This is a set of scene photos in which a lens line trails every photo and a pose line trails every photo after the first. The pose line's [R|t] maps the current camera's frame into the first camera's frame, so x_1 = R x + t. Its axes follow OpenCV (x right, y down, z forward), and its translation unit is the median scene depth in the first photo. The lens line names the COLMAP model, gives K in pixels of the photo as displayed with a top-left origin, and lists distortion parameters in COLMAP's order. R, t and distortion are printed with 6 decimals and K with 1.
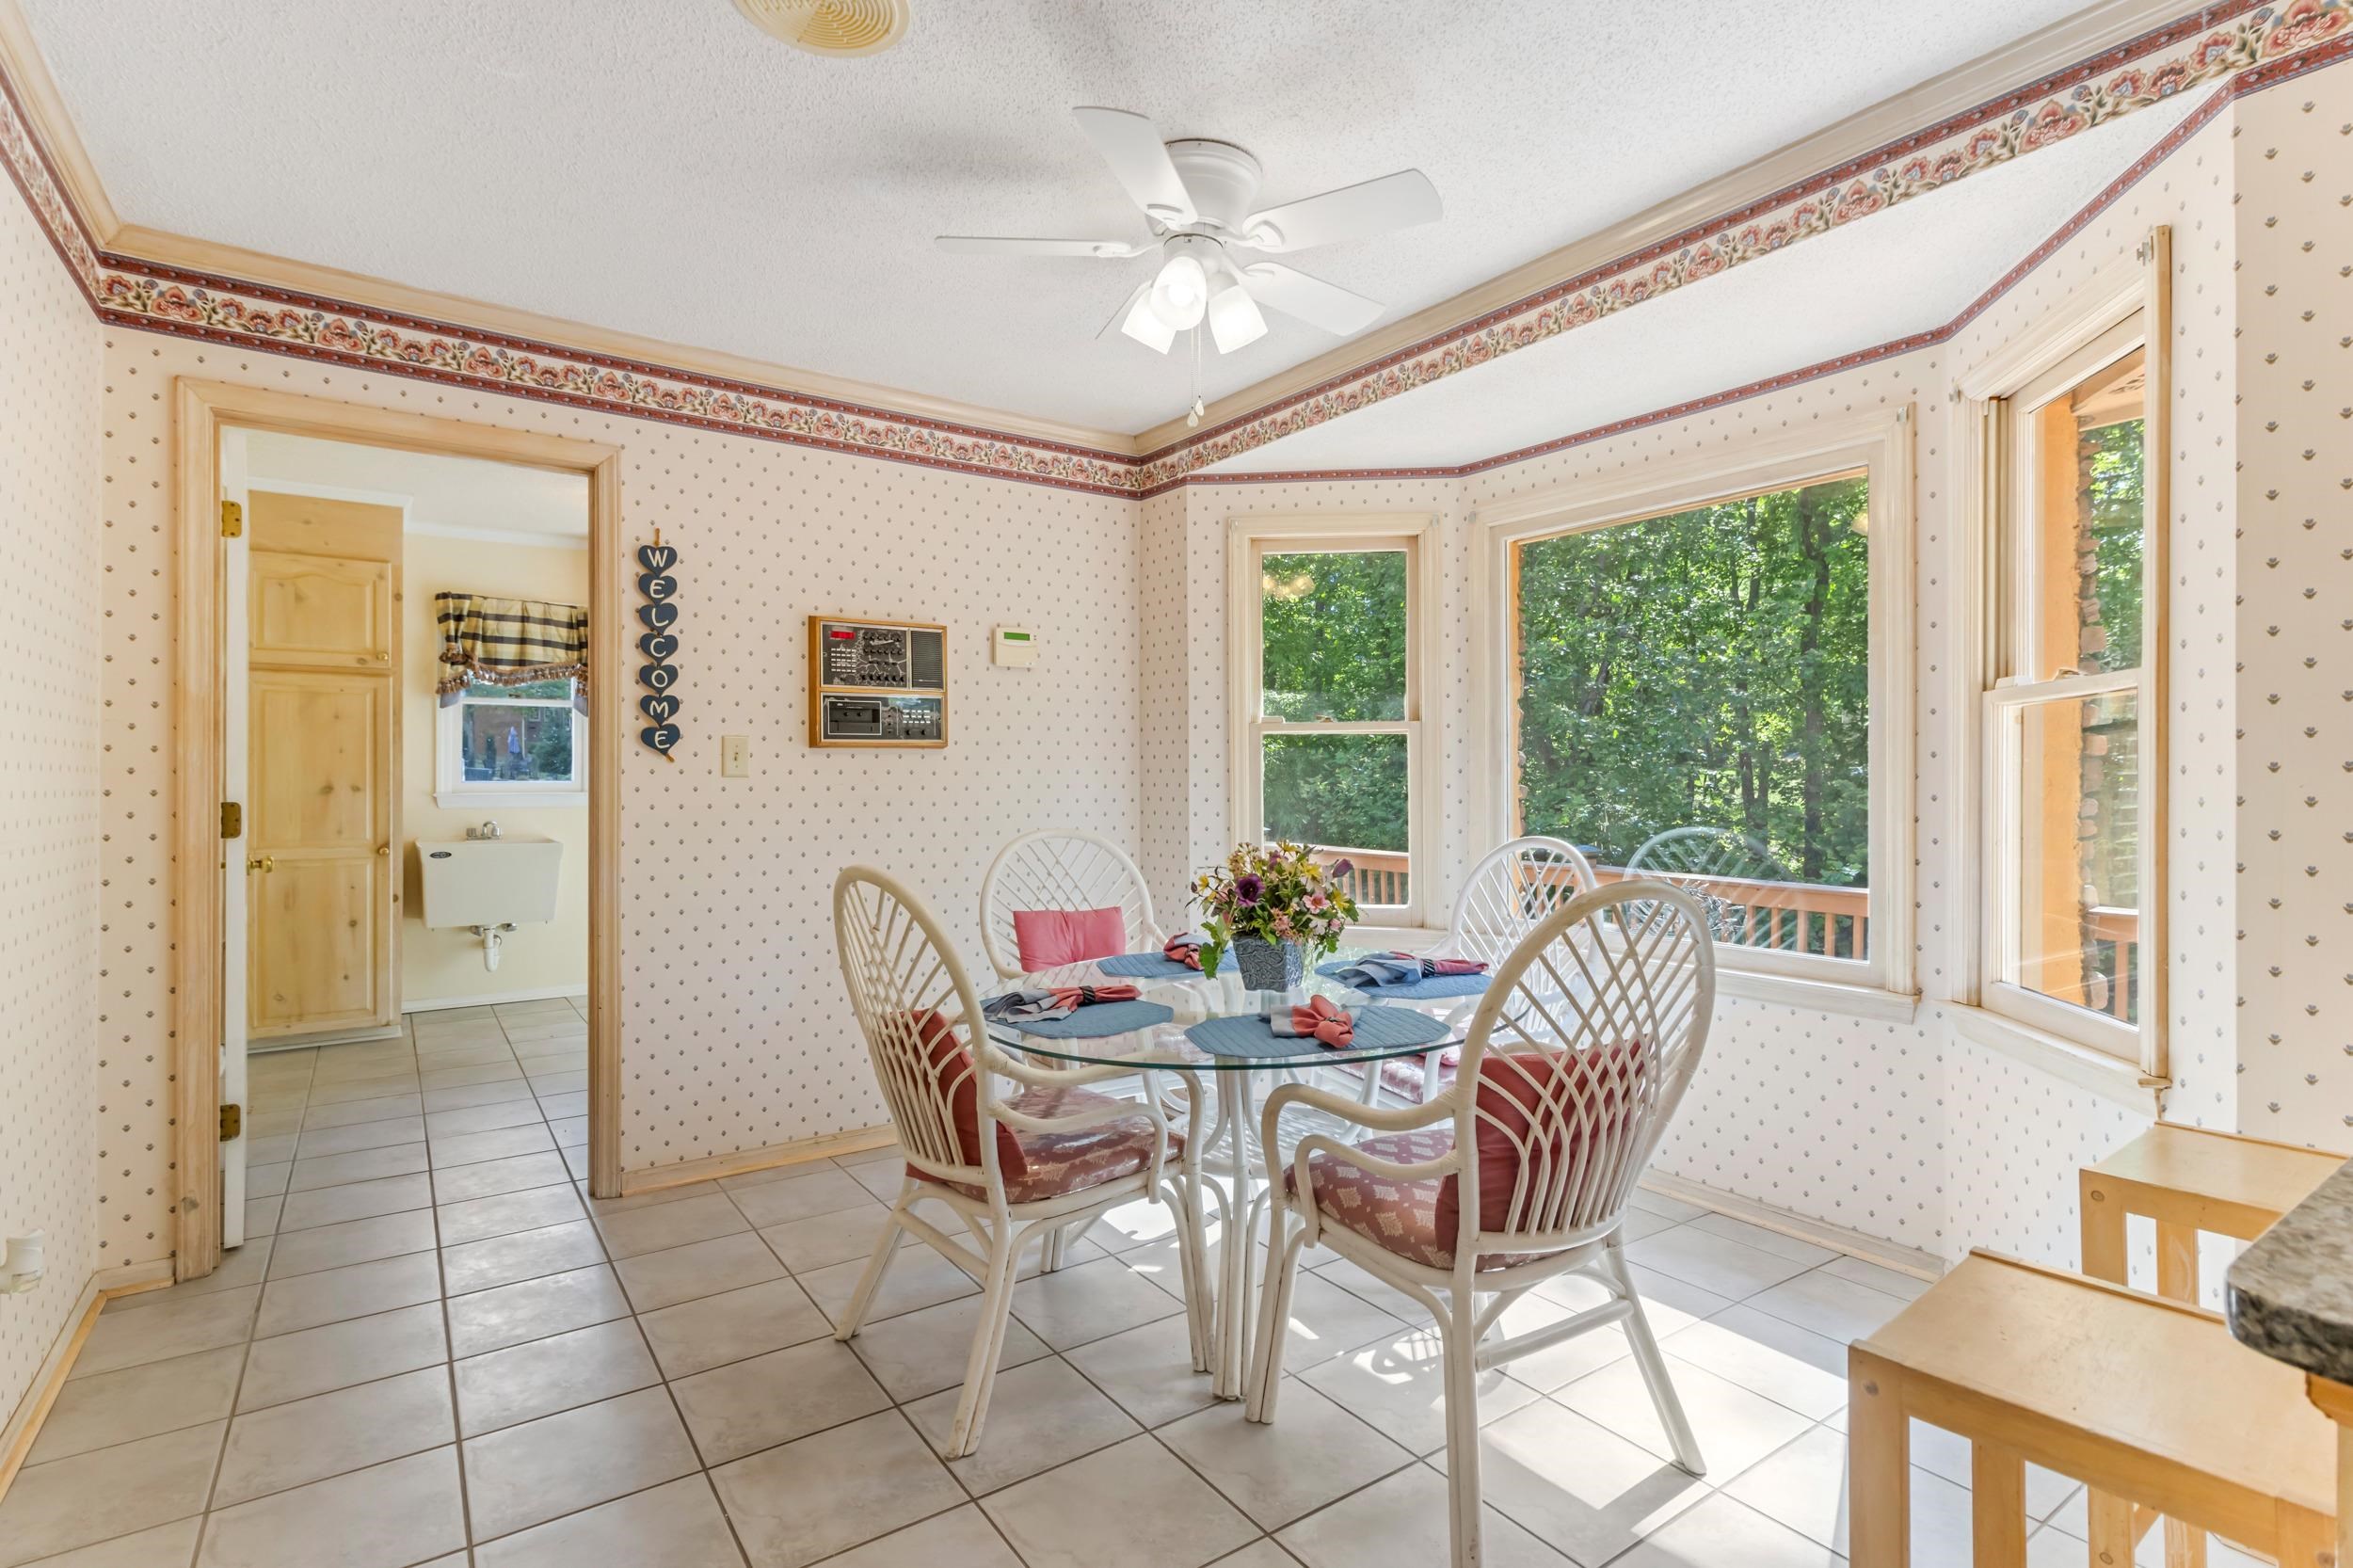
lens RADIAL K [[1131.4, 0, 1173.8], [0, 1131.4, 777.8], [0, 0, 1]] dist [0.001491, 0.000589]
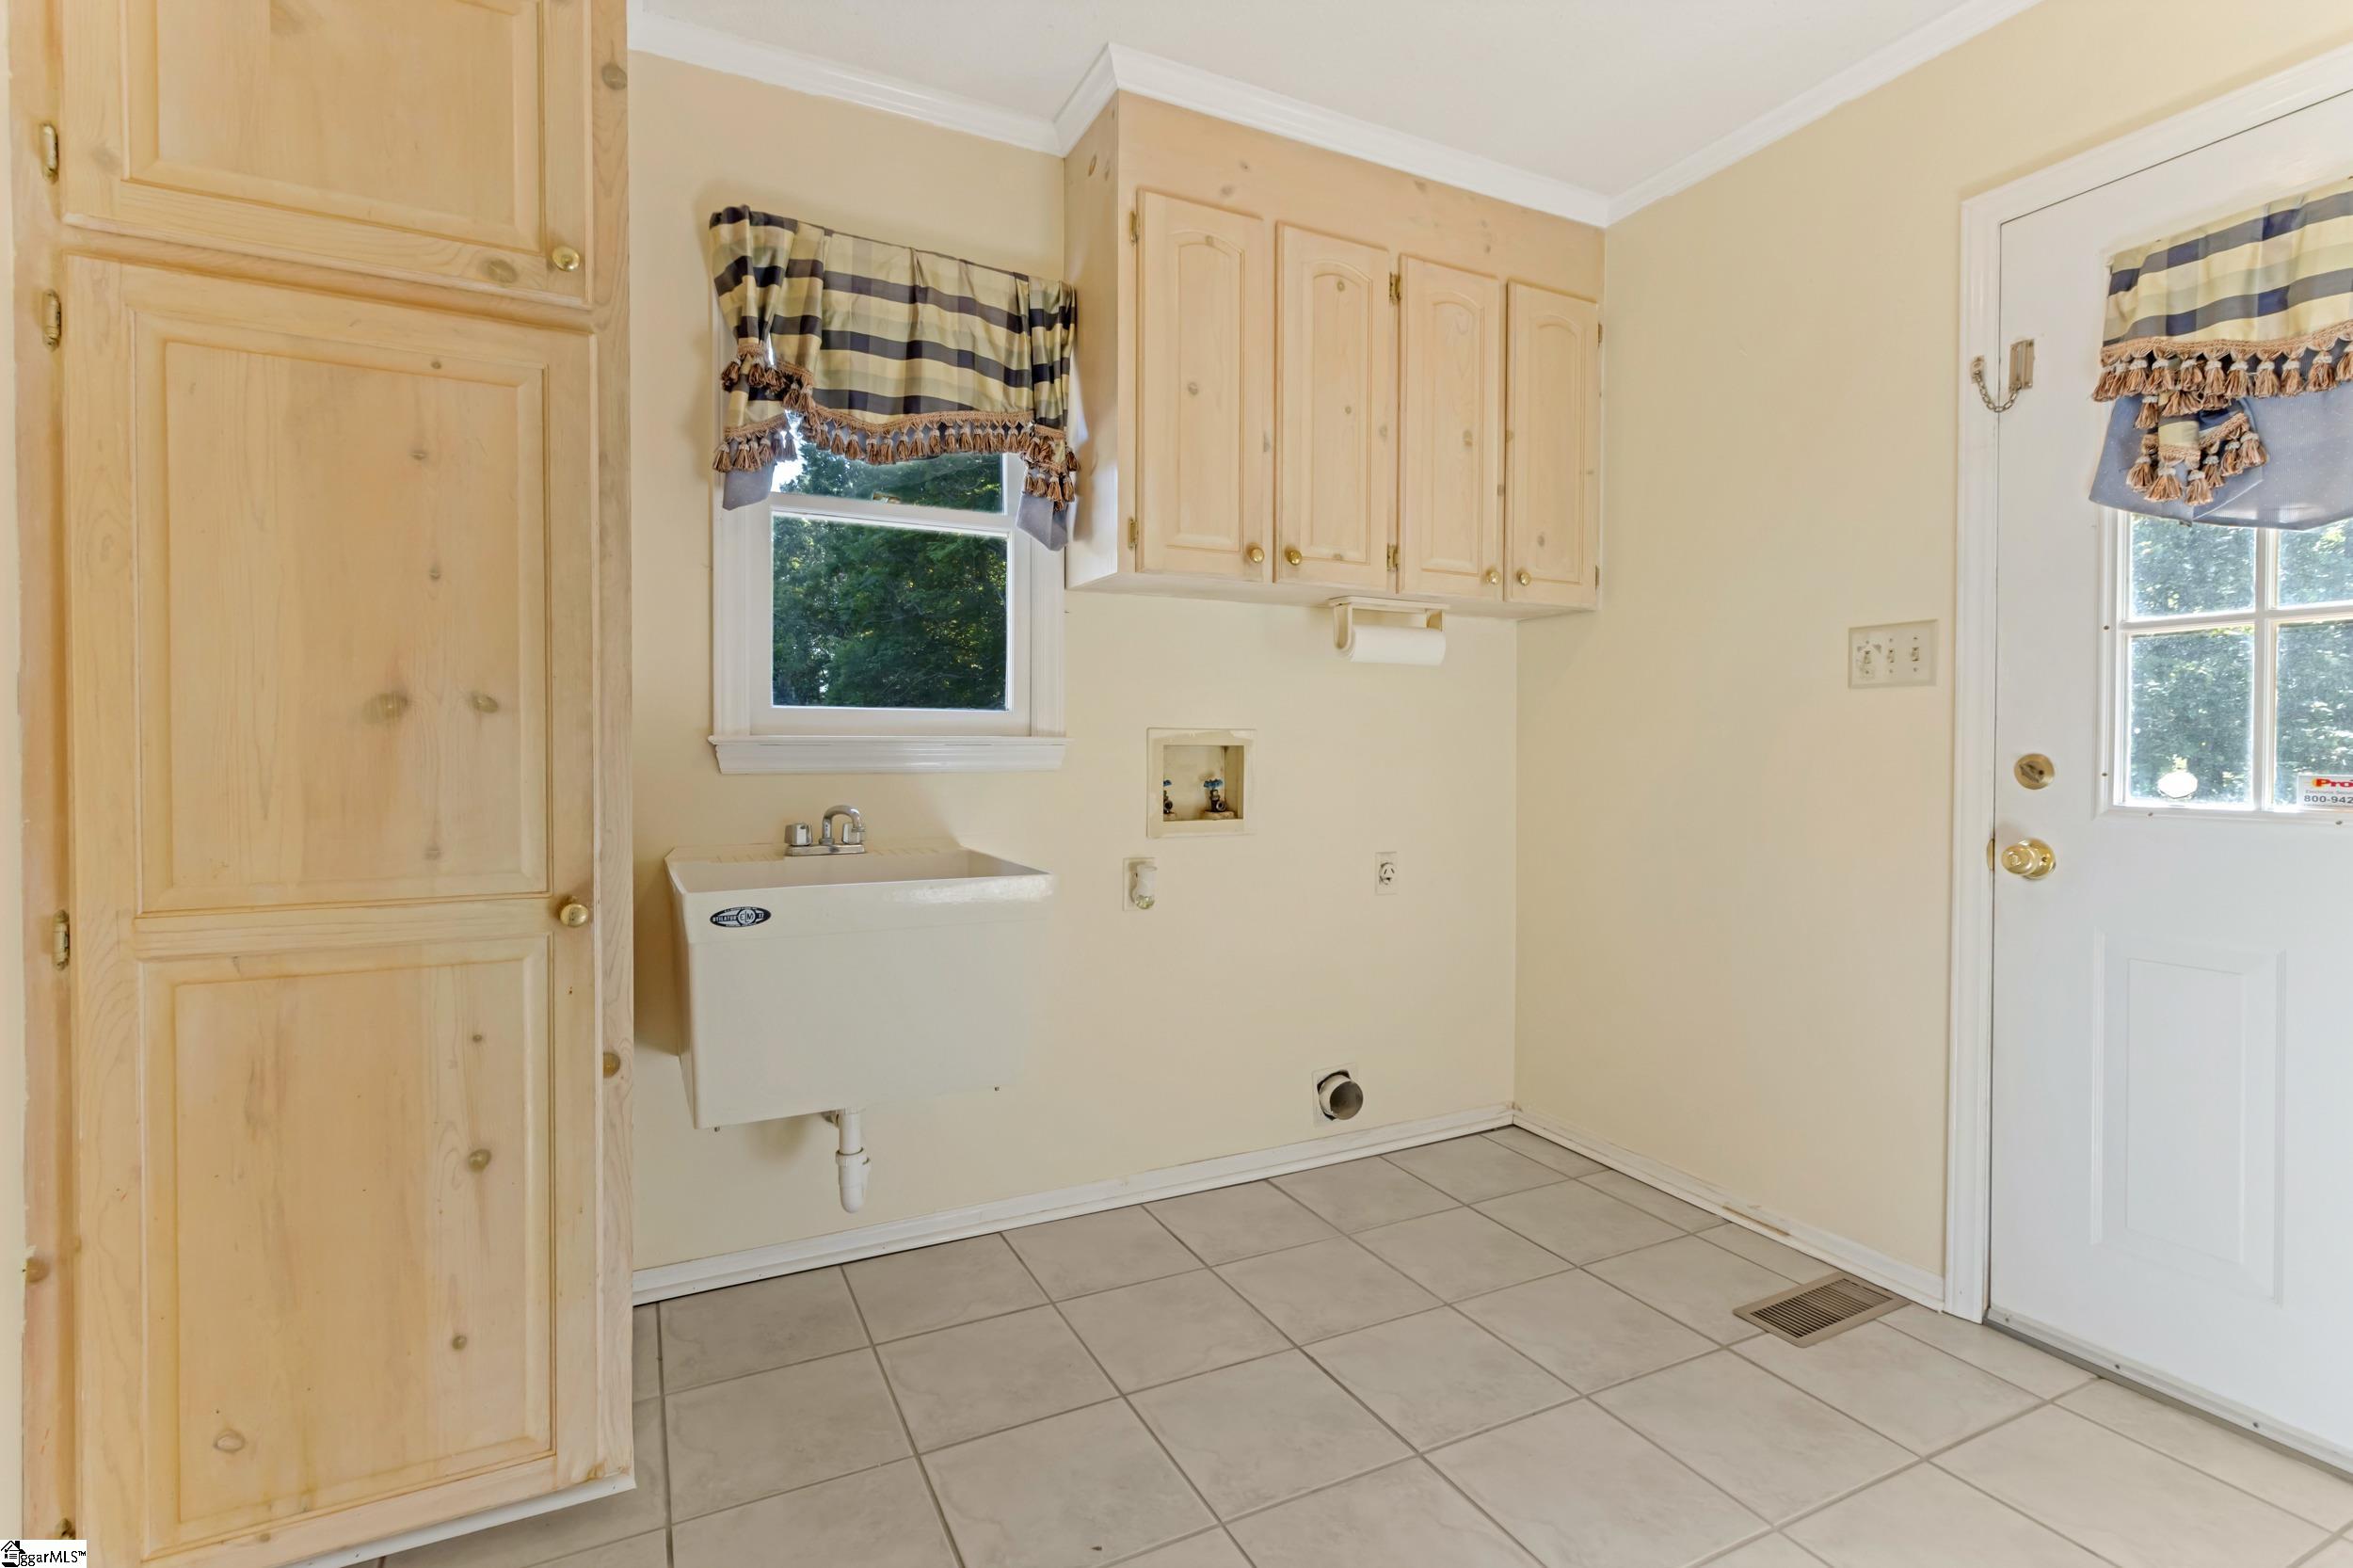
lens RADIAL K [[1104.7, 0, 1174.2], [0, 1104.7, 772.5], [0, 0, 1]] dist [0.001591, 0.000620]
pose [[0.988275, 0.010924, -0.152295, -0.493793], [-0.006911, 0.999615, 0.026858, 0.018181], [0.152530, -0.025491, 0.987970, 0.731797]]
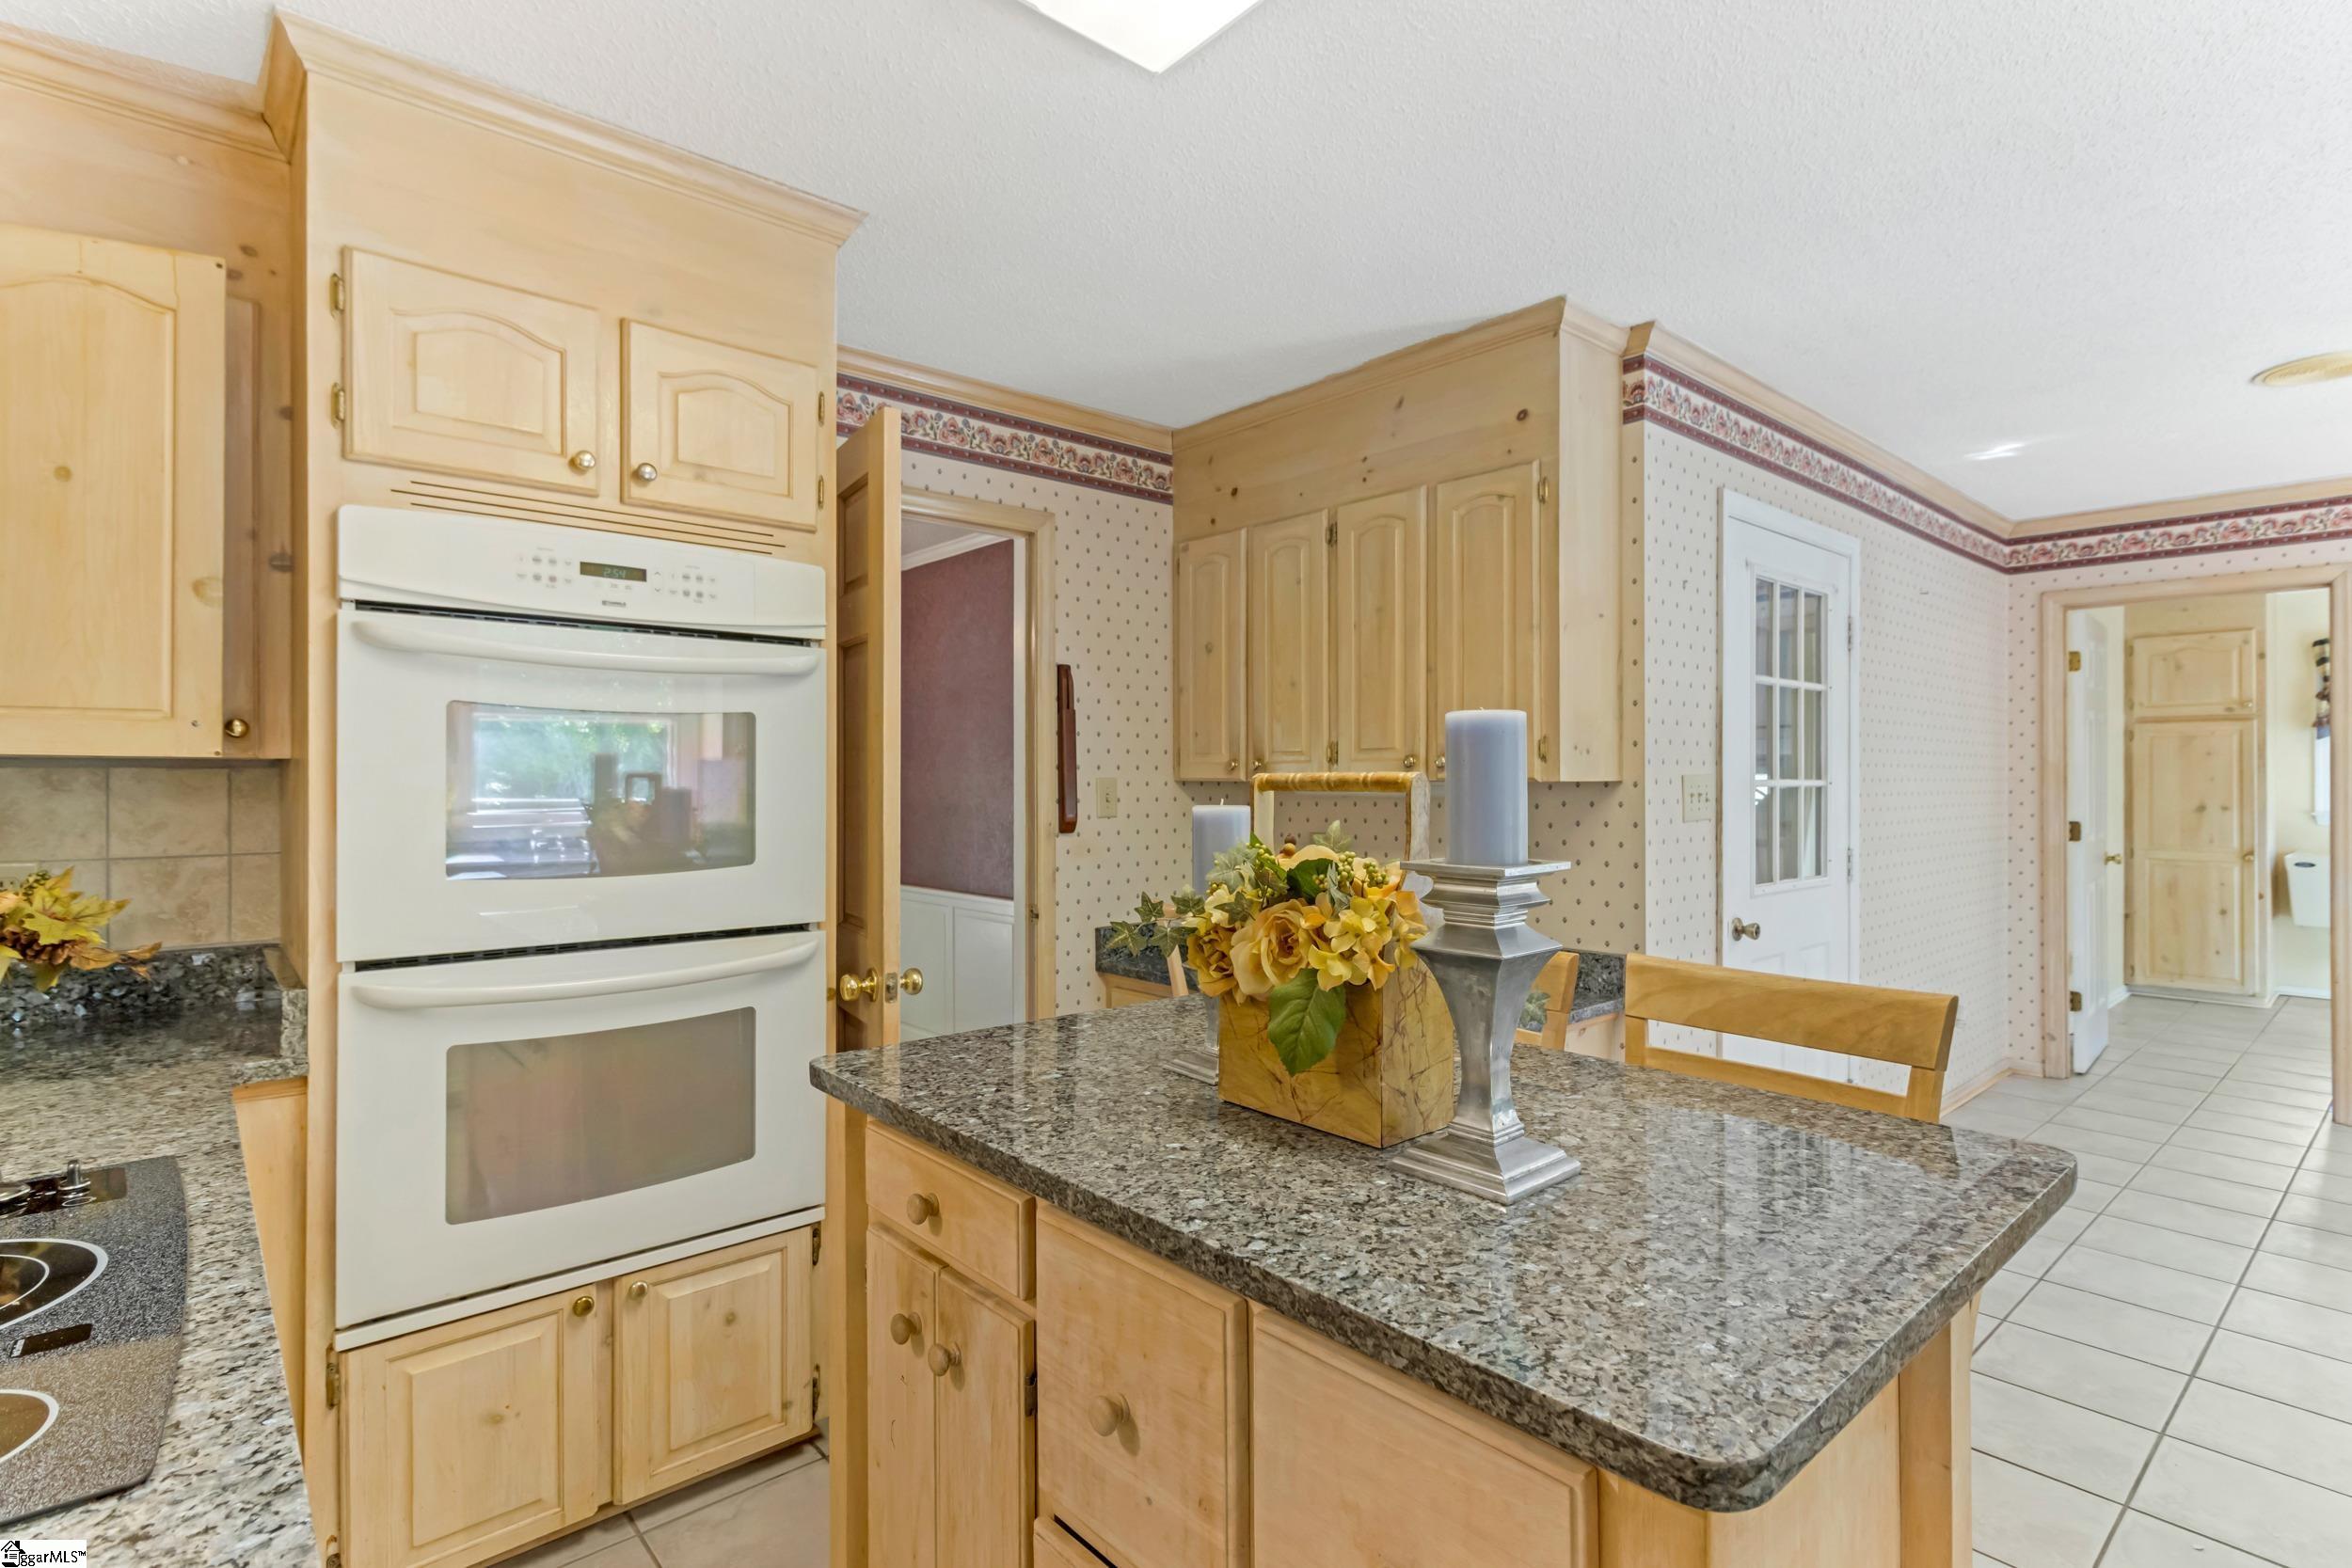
lens RADIAL K [[1130.8, 0, 1173.3], [0, 1130.8, 777.8], [0, 0, 1]] dist [0.001491, 0.000589]
pose [[0.103188, -0.004062, -0.994654, 0.439172], [0.005011, 0.999981, -0.003564, -0.026395], [0.994649, -0.004616, 0.103207, -0.328490]]
